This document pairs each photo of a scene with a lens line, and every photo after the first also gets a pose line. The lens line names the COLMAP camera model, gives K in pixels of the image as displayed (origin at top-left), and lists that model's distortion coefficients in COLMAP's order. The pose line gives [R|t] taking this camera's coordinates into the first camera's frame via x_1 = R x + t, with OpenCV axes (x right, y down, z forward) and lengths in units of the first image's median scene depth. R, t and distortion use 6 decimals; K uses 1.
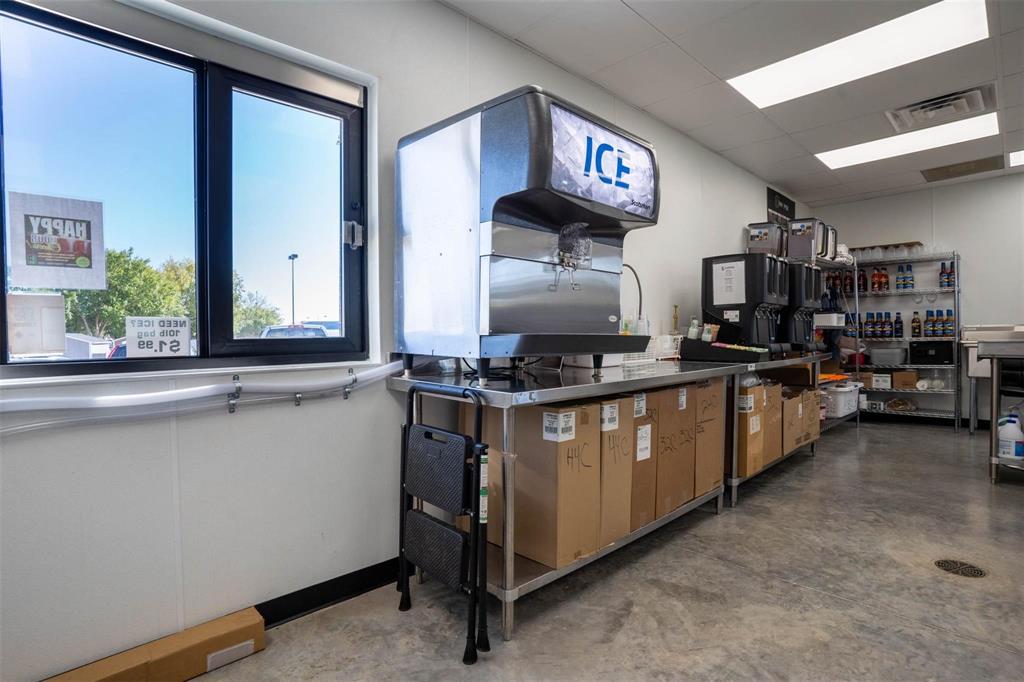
lens RADIAL K [[502.6, 0, 512.9], [0, 502.6, 342.7], [0, 0, 1]] dist [-0.081440, 0.038525]
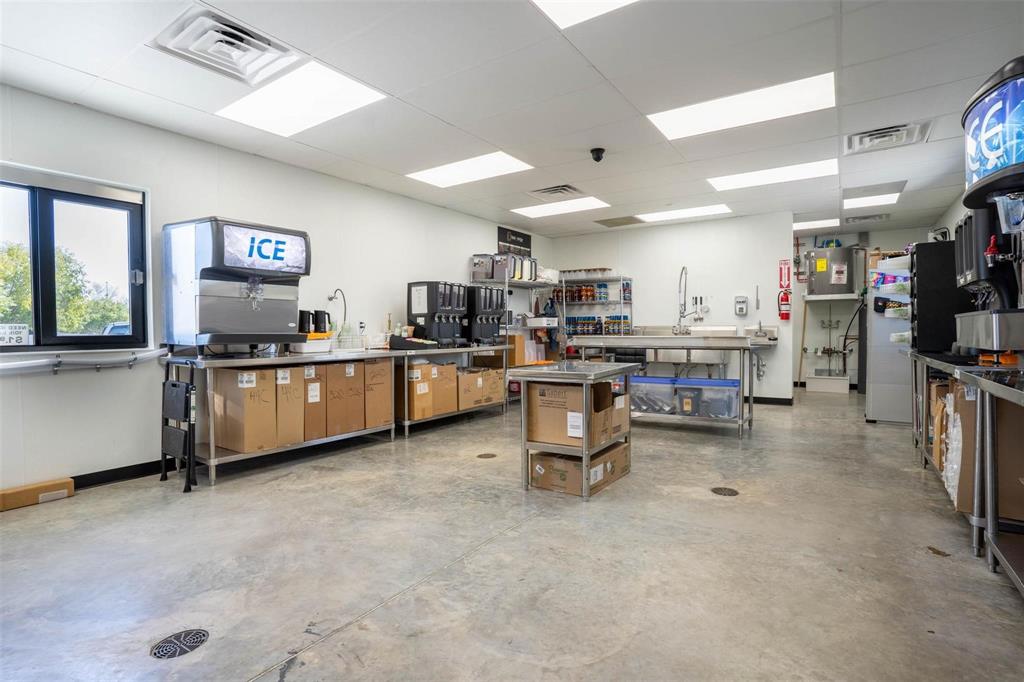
lens RADIAL K [[502.6, 0, 512.9], [0, 502.6, 342.7], [0, 0, 1]] dist [-0.081440, 0.038525]
pose [[0.976620, -0.002488, 0.214959, 0.641151], [0.000655, 0.999963, 0.008602, 0.003038], [-0.214972, -0.008260, 0.976585, -1.018589]]
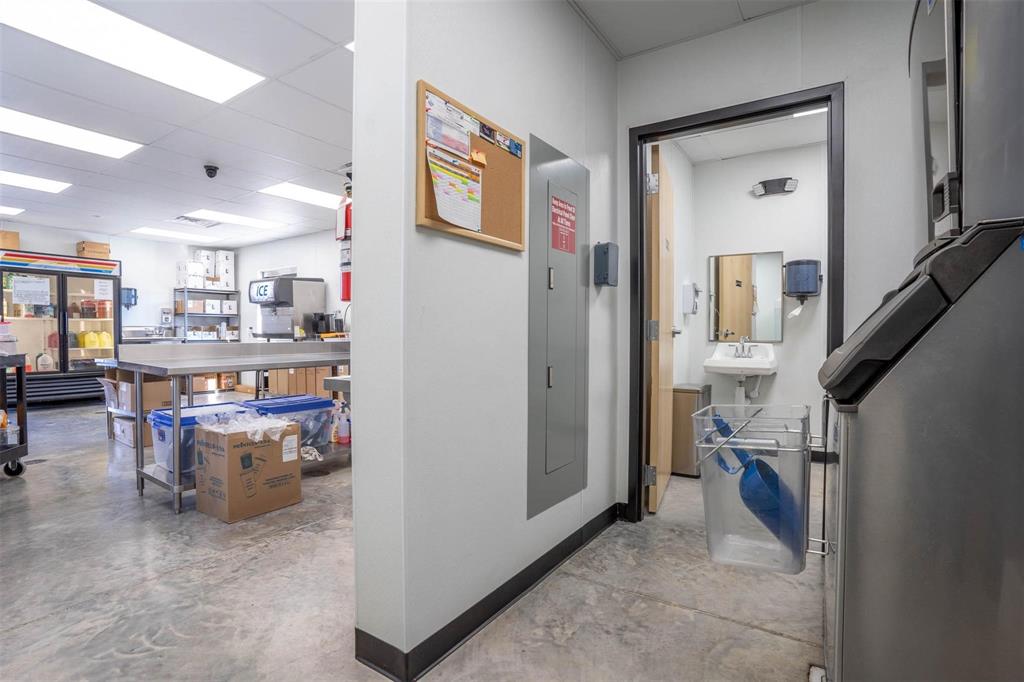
lens RADIAL K [[502.6, 0, 512.9], [0, 502.6, 342.7], [0, 0, 1]] dist [-0.081440, 0.038525]
pose [[0.220060, 0.031166, -0.974988, 3.947625], [-0.019211, 0.999434, 0.027611, -0.078002], [0.975297, 0.012655, 0.220534, 1.831857]]
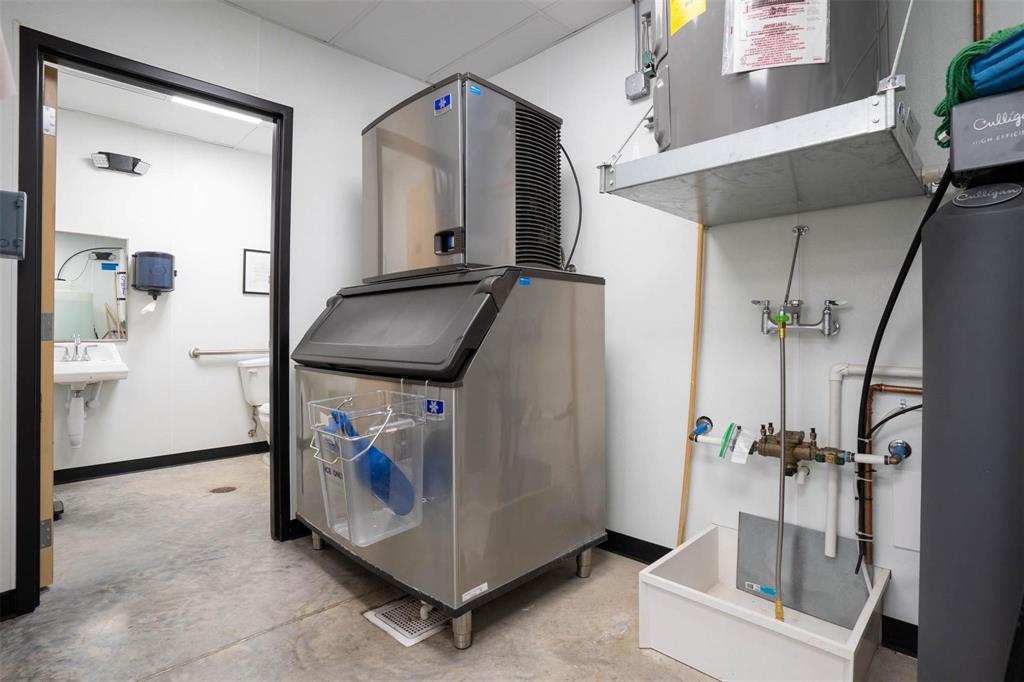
lens RADIAL K [[505.3, 0, 510.9], [0, 505.3, 331.1], [0, 0, 1]] dist [-0.031804, 0.000244]
pose [[0.999315, 0.013846, 0.034314, 3.583090], [-0.013237, 0.999752, -0.017890, -0.069010], [-0.034553, 0.017424, 0.999251, 1.538463]]
